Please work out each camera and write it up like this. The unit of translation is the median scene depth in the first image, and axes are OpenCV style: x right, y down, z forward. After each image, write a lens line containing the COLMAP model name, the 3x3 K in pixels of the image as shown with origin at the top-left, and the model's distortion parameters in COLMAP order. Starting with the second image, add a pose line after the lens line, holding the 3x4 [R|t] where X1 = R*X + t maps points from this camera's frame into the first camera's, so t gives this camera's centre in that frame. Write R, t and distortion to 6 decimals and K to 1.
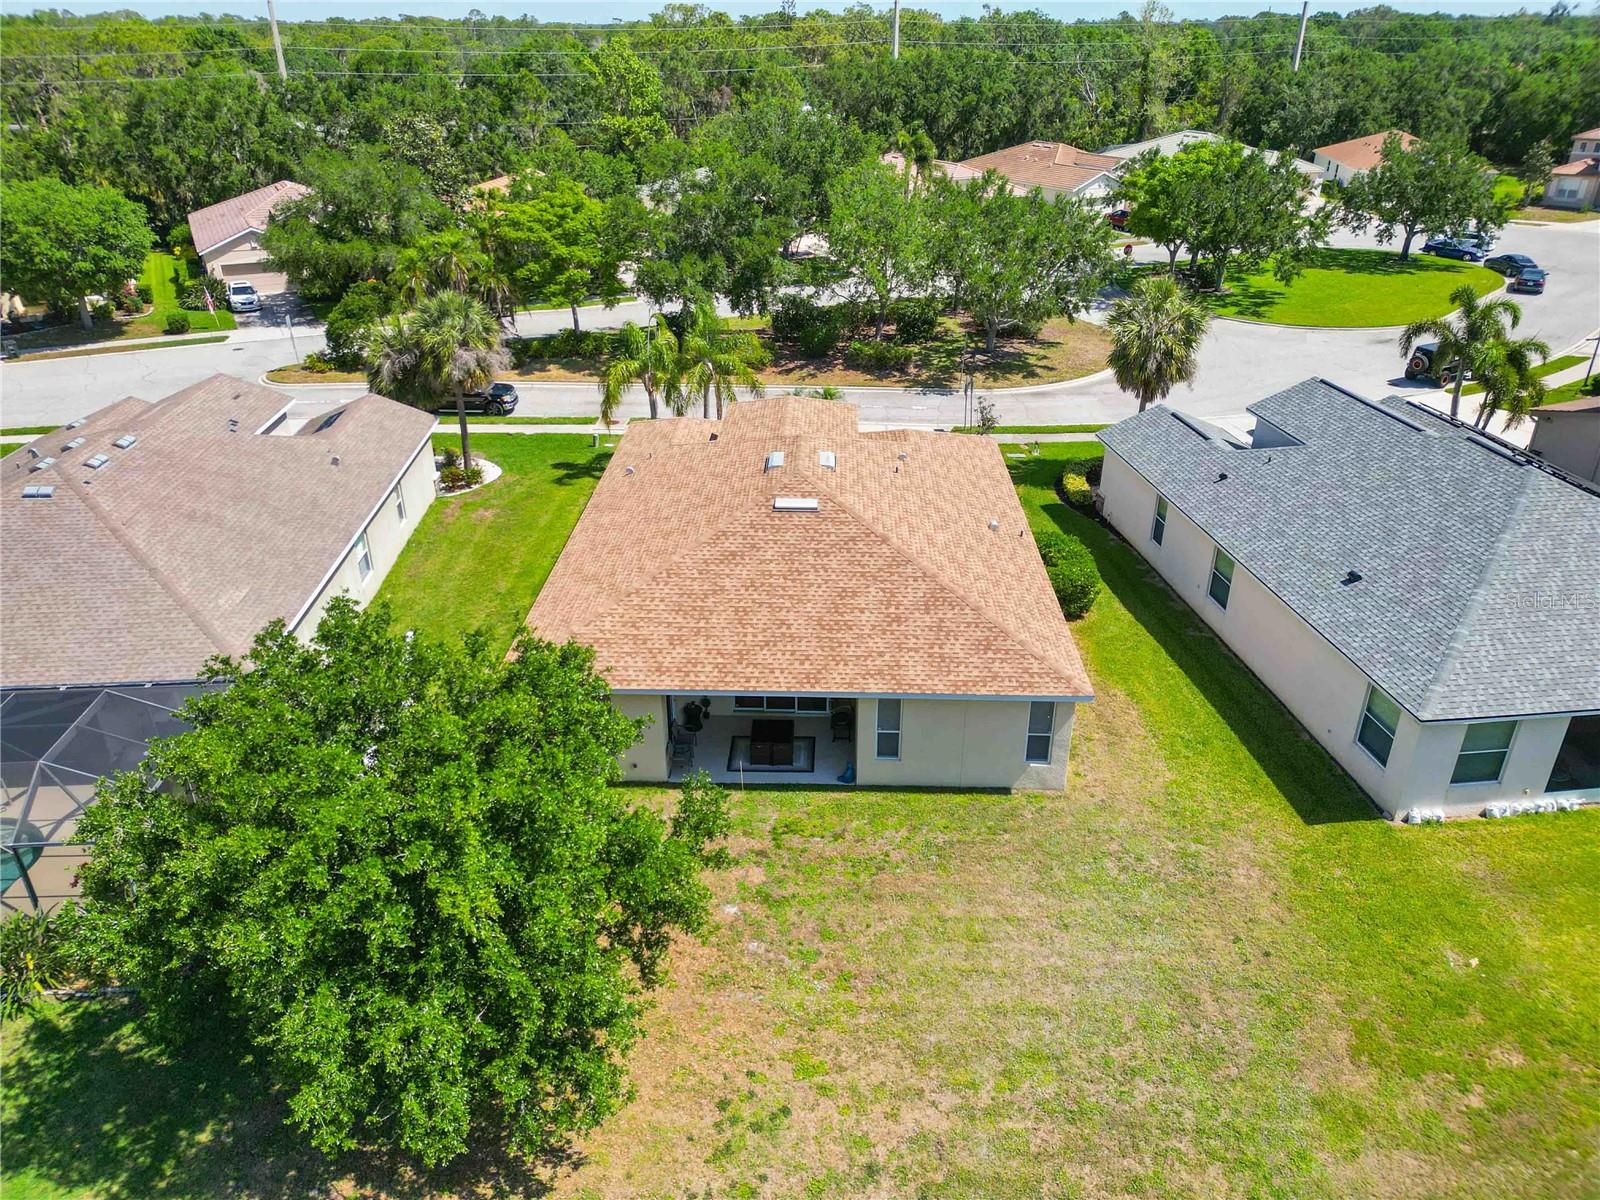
lens RADIAL K [[1116.4, 0, 795.7], [0, 1116.4, 599.3], [0, 0, 1]] dist [0.056521, -0.041199]
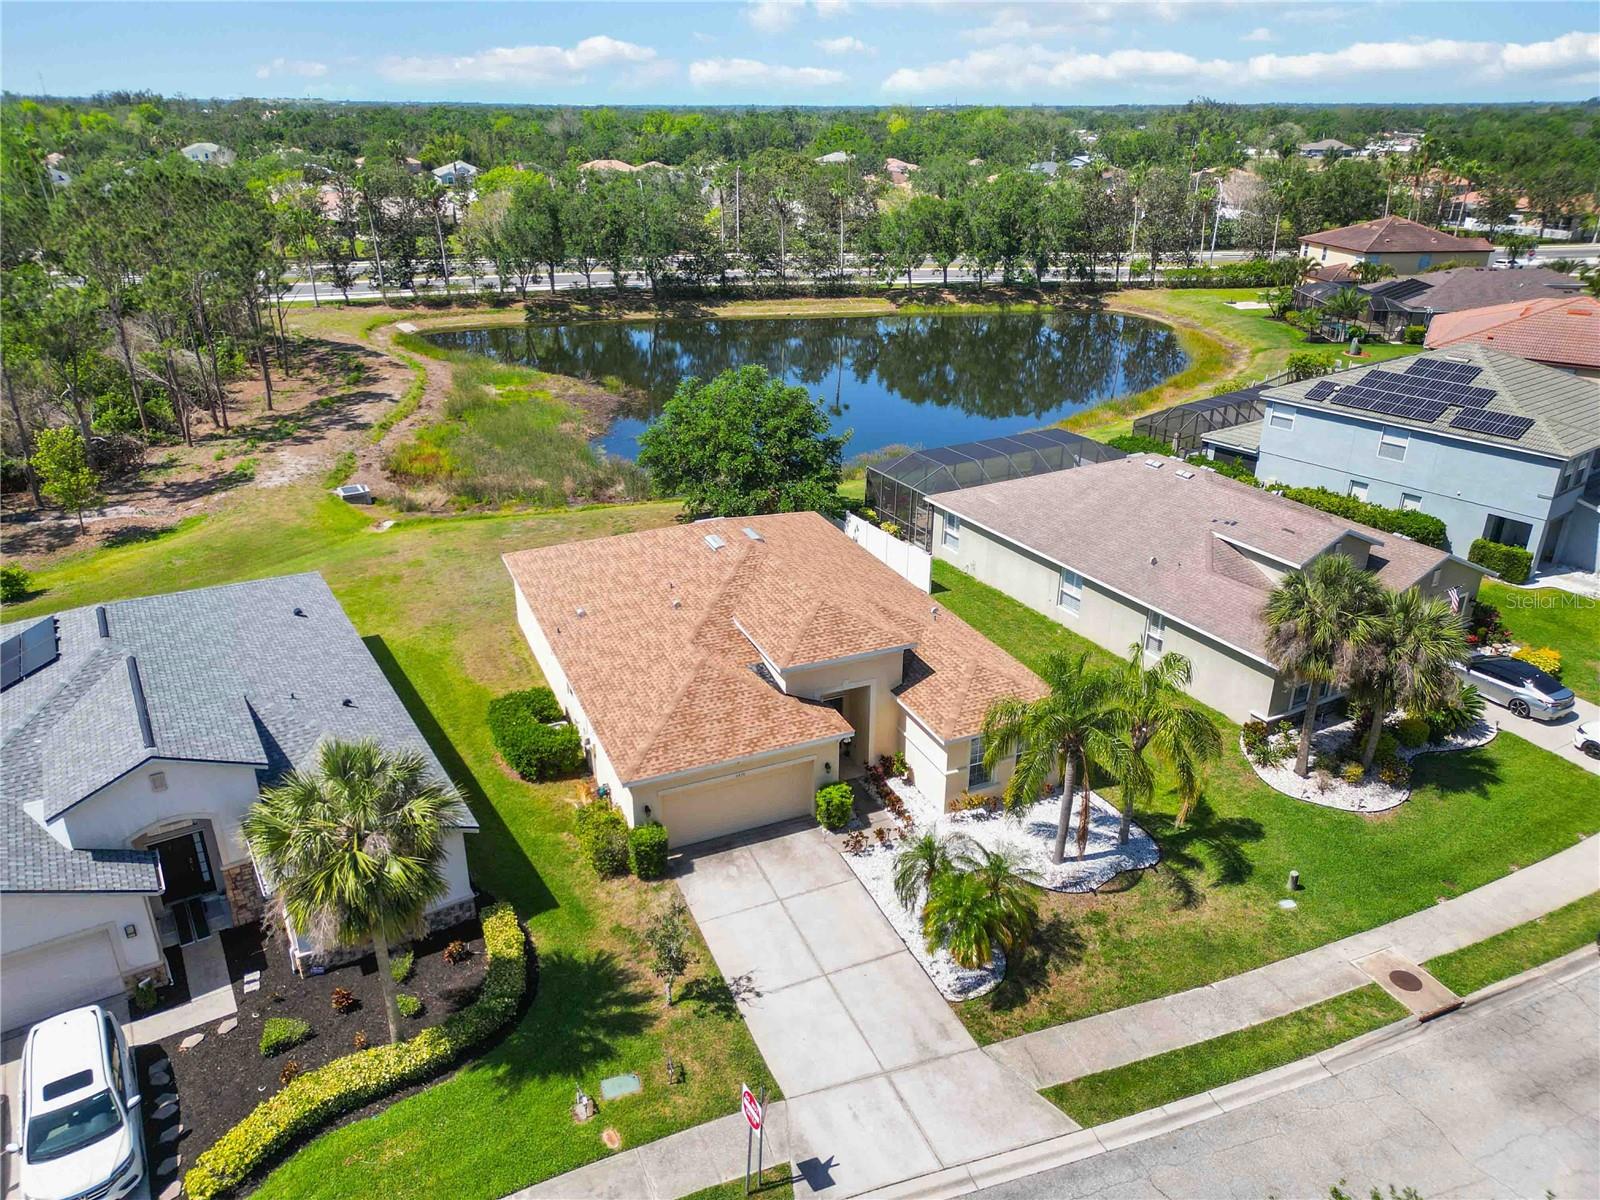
lens RADIAL K [[1116.5, 0, 797.6], [0, 1116.5, 597.0], [0, 0, 1]] dist [0.069243, -0.062066]
pose [[-0.904698, 0.170684, -0.390369, 0.314880], [-0.194342, 0.650047, 0.734622, -0.724534], [0.379147, 0.740477, -0.554925, 1.268642]]
